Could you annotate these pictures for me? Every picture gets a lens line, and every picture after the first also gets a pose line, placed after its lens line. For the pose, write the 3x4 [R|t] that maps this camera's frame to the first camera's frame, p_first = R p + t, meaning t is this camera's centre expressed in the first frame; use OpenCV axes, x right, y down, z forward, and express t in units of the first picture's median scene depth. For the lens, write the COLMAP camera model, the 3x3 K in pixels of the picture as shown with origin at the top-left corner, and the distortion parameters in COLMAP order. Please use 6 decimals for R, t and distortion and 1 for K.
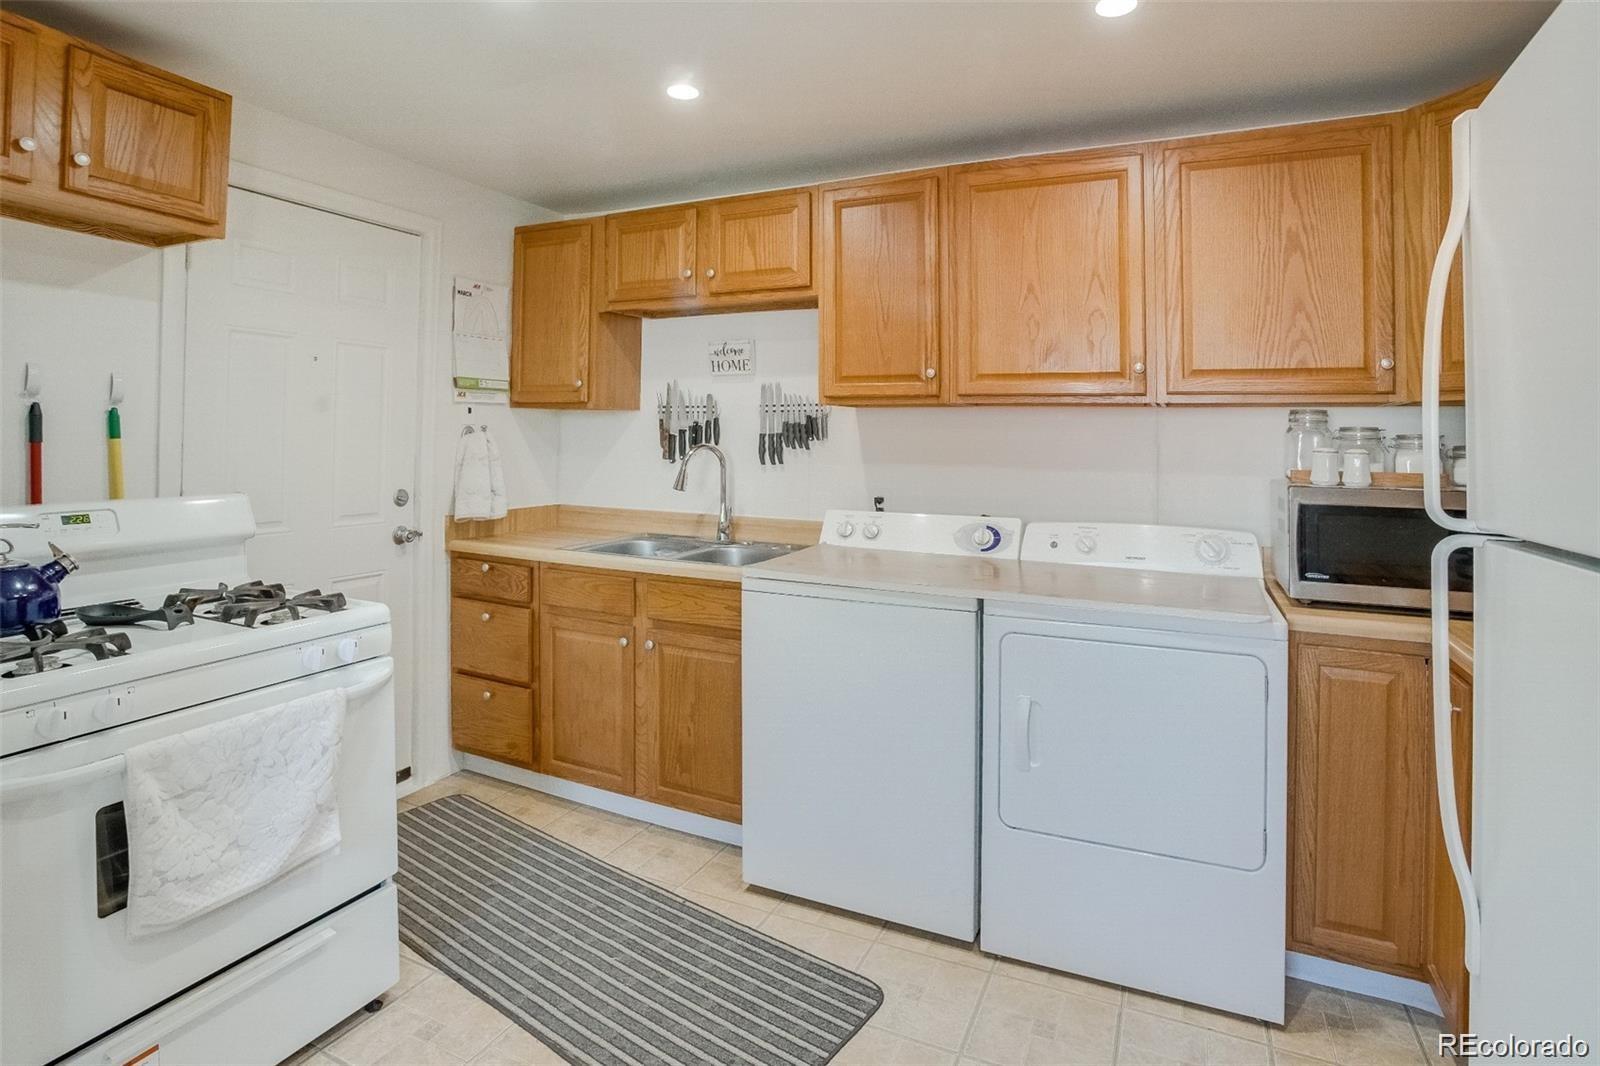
lens RADIAL K [[827.4, 0, 803.1], [0, 827.4, 484.1], [0, 0, 1]] dist [-0.098079, 0.072188]
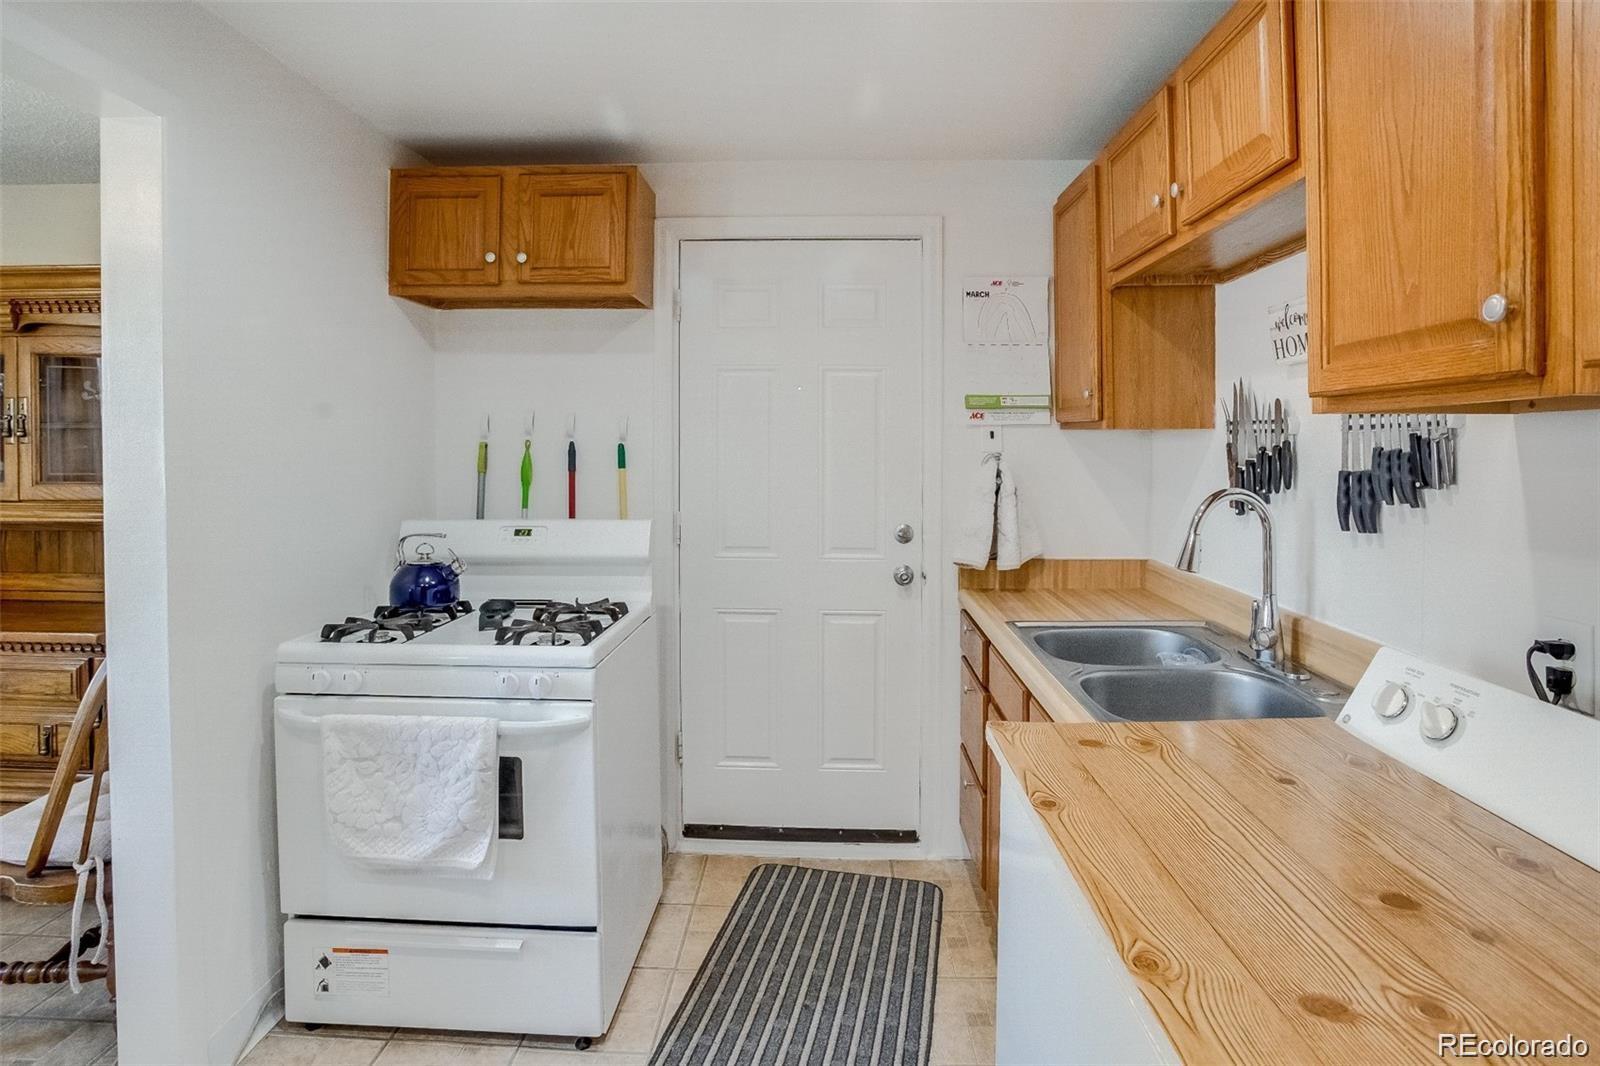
lens RADIAL K [[827.4, 0, 803.1], [0, 827.4, 484.1], [0, 0, 1]] dist [-0.098079, 0.072188]
pose [[0.393799, 0.033776, -0.918576, 0.299335], [-0.049981, 0.998633, 0.015293, -0.046896], [0.917837, 0.039889, 0.394949, 0.532808]]
